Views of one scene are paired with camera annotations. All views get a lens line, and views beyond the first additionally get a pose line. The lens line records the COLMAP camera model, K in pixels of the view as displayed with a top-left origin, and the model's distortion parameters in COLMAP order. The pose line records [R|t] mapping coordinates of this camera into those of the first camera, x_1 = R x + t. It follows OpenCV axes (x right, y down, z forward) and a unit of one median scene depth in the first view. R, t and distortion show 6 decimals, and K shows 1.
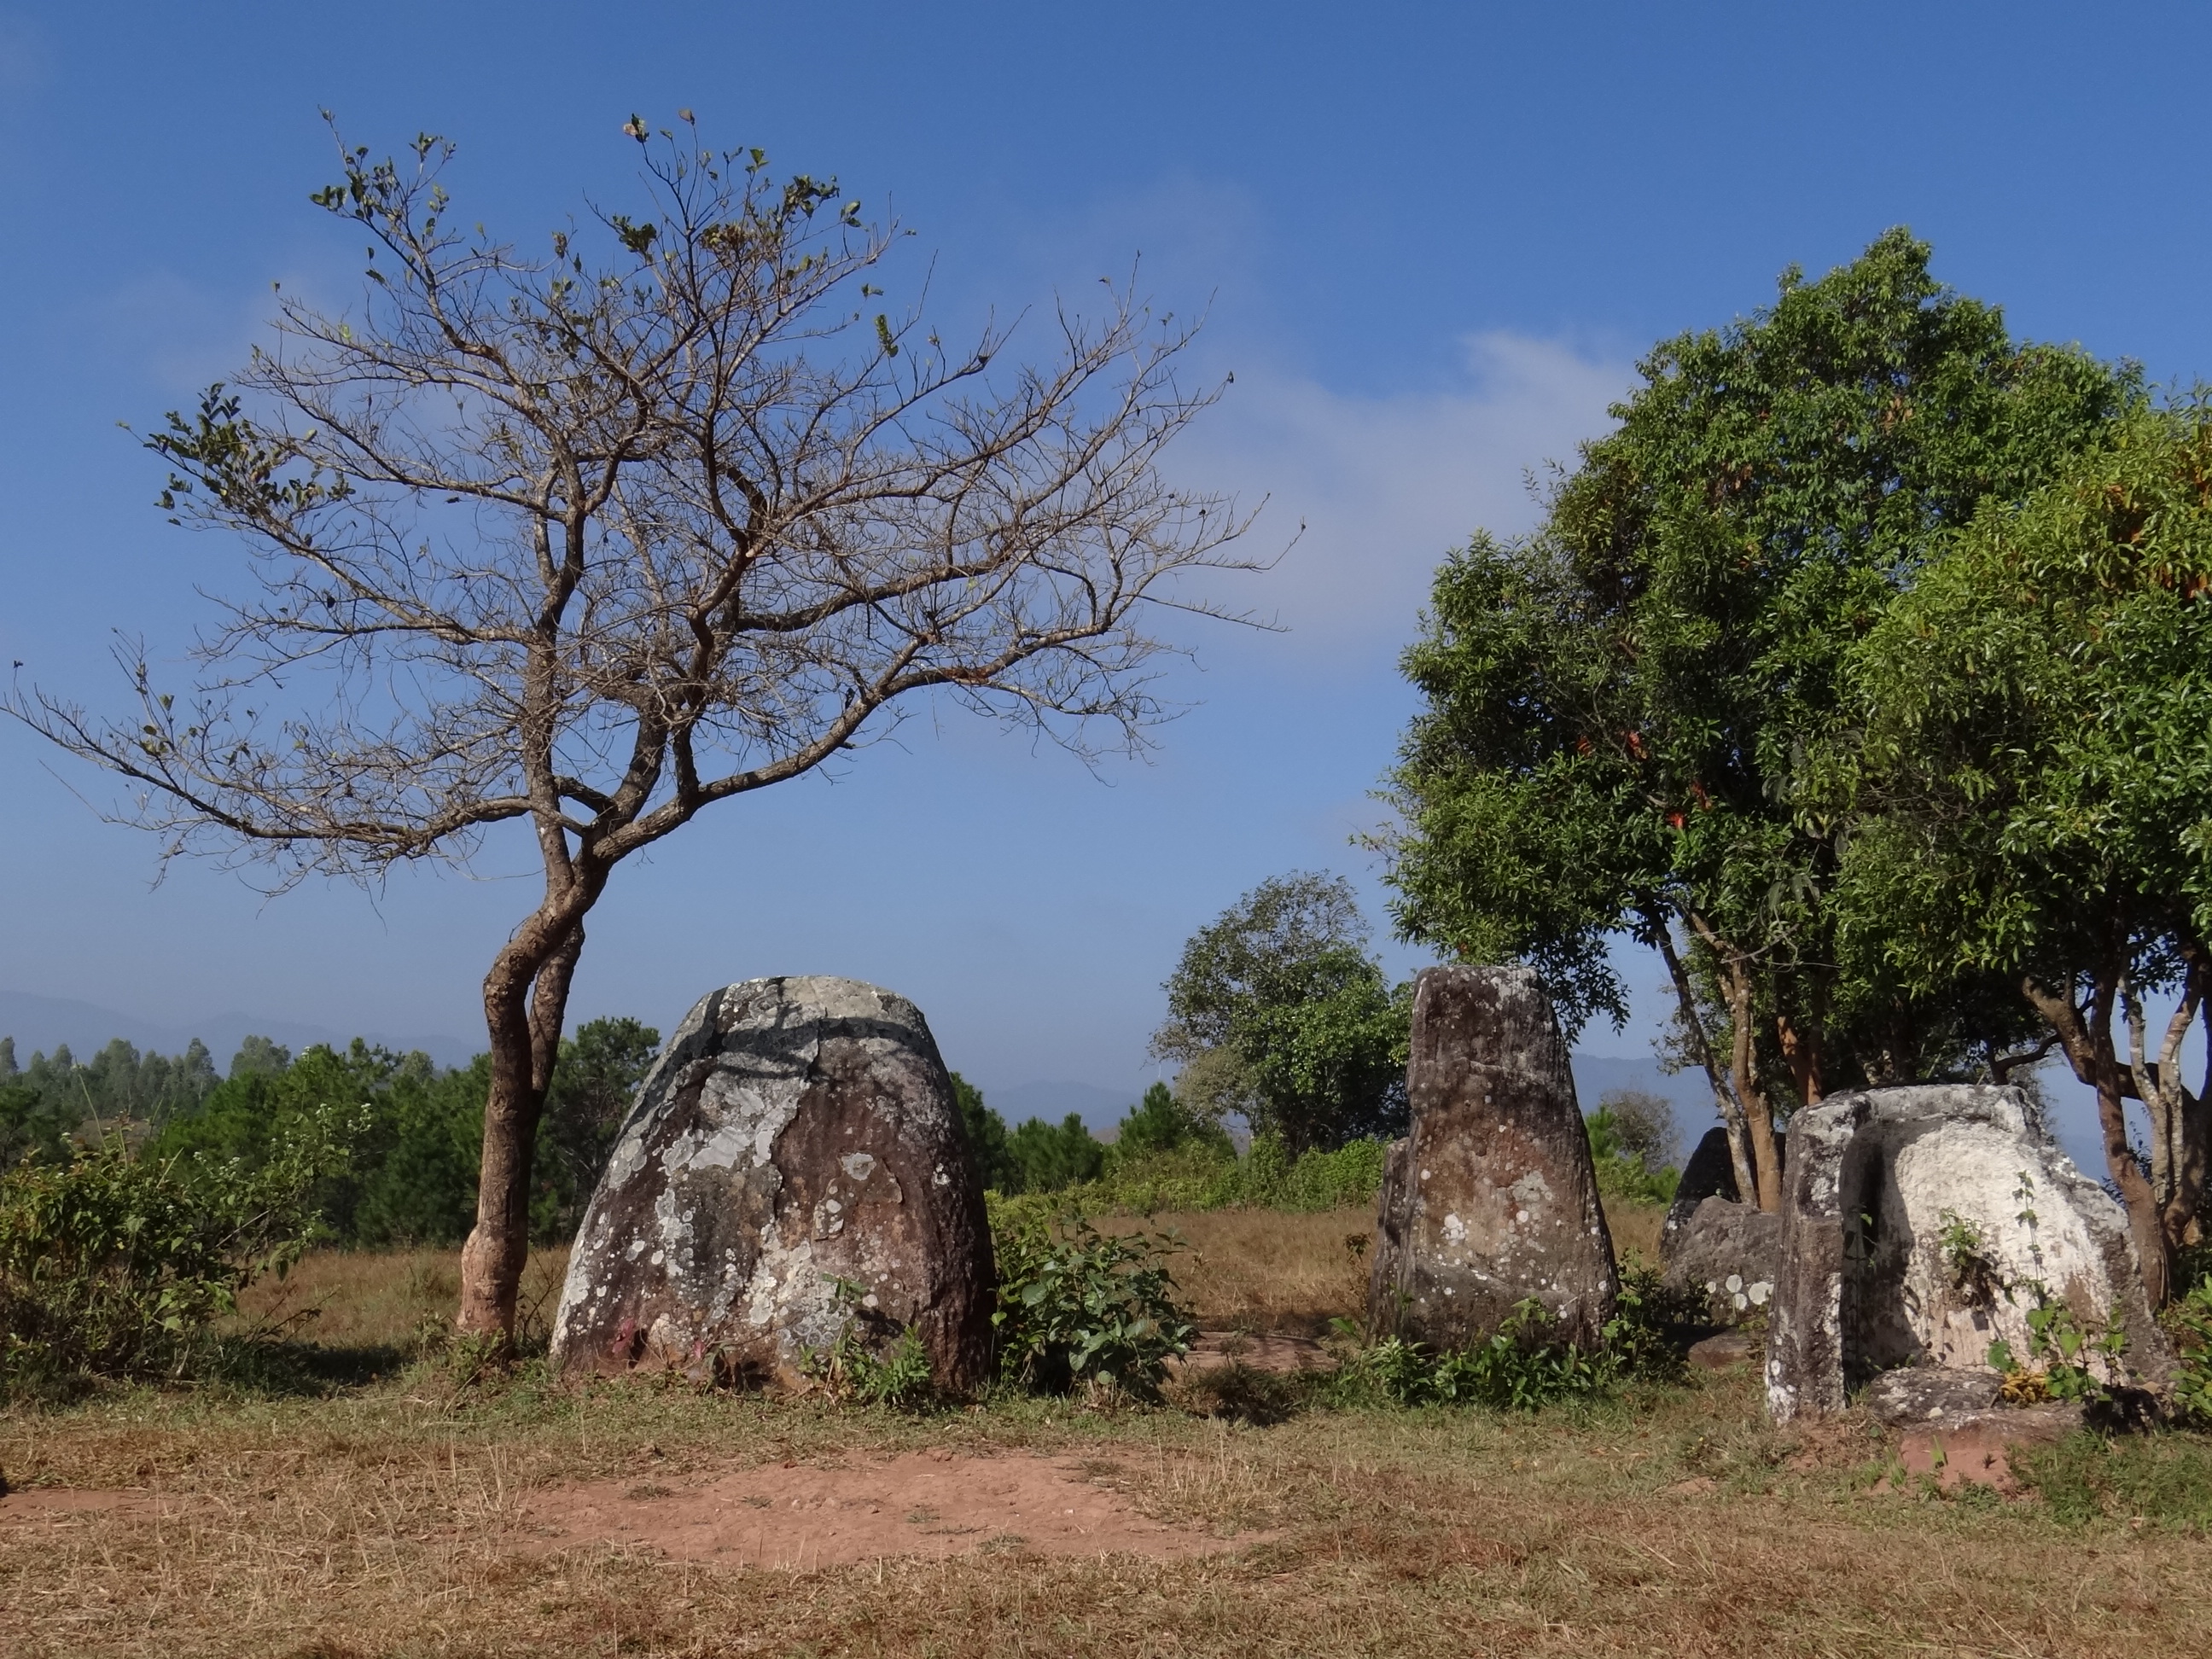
lens RADIAL K [[2349.1, 0, 1100.5], [0, 2349.1, 828.5], [0, 0, 1]] dist [0.016276, 0.000000]
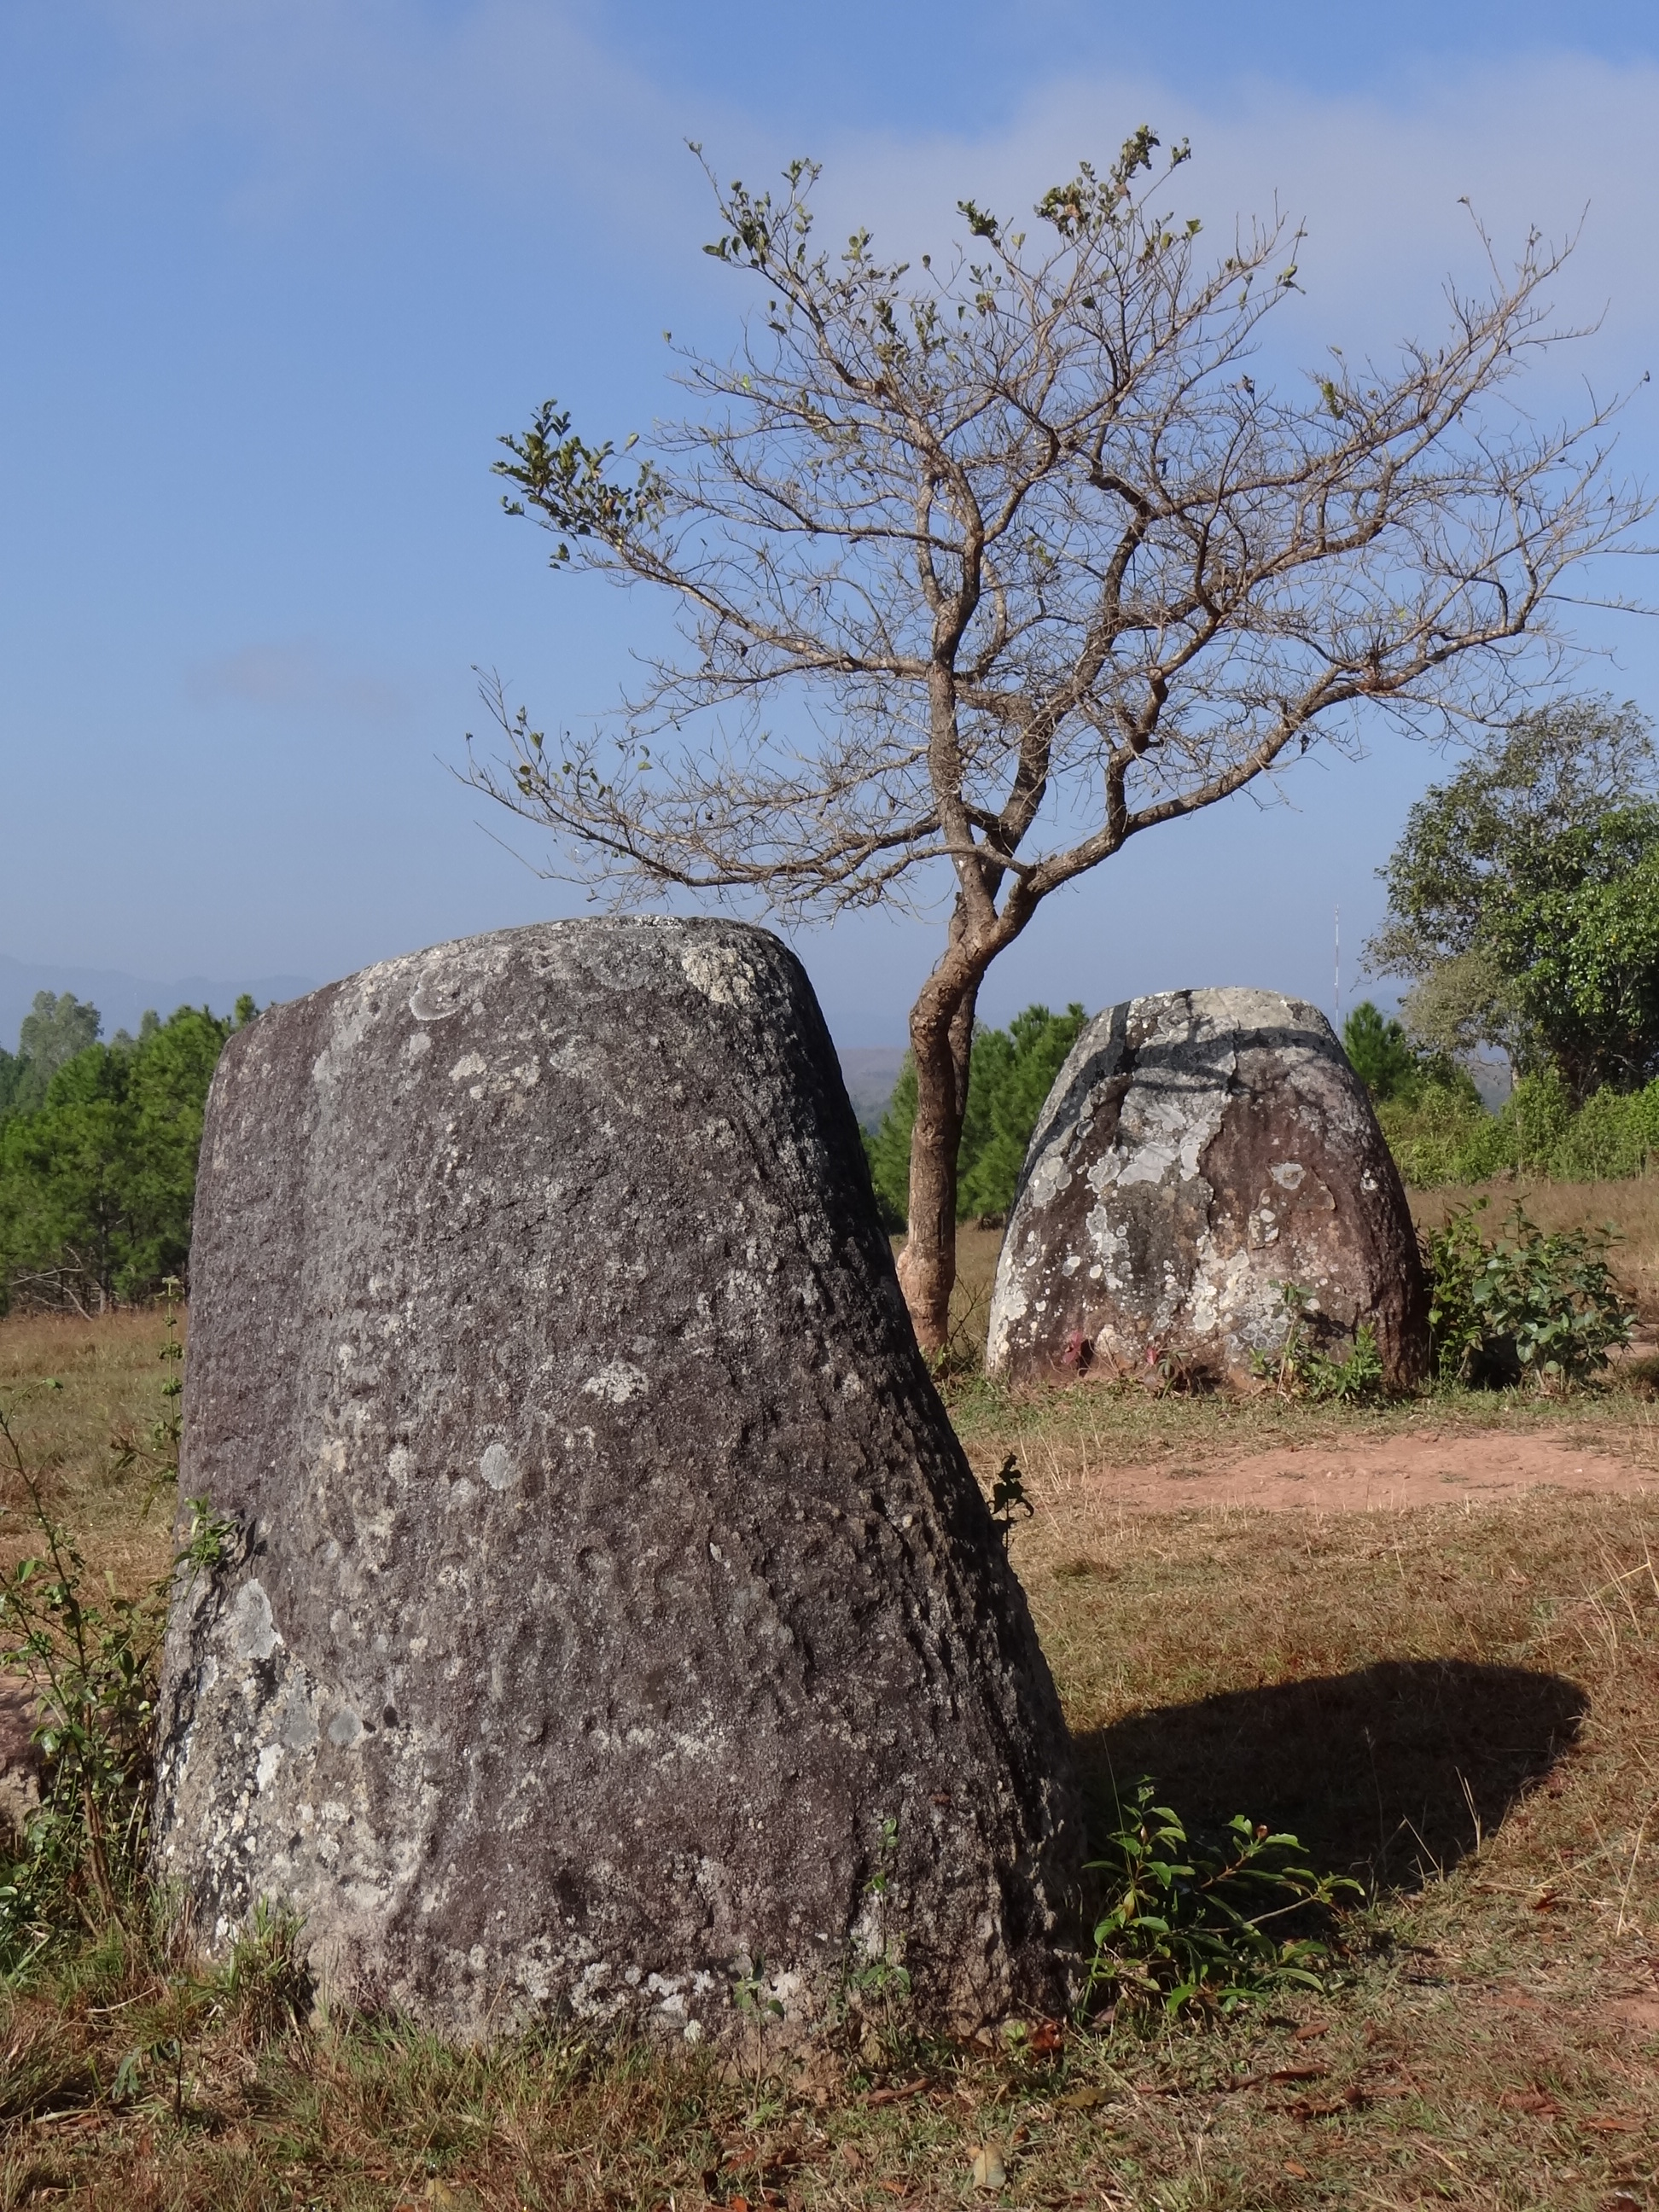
lens RADIAL K [[3594.1, 0, 832.9], [0, 3594.1, 1111.7], [0, 0, 1]] dist [0.021787, 0.000000]
pose [[0.993010, -0.046110, -0.108650, -0.127003], [0.060763, 0.988889, 0.135670, -0.105689], [0.101187, -0.141323, 0.984779, -0.543395]]
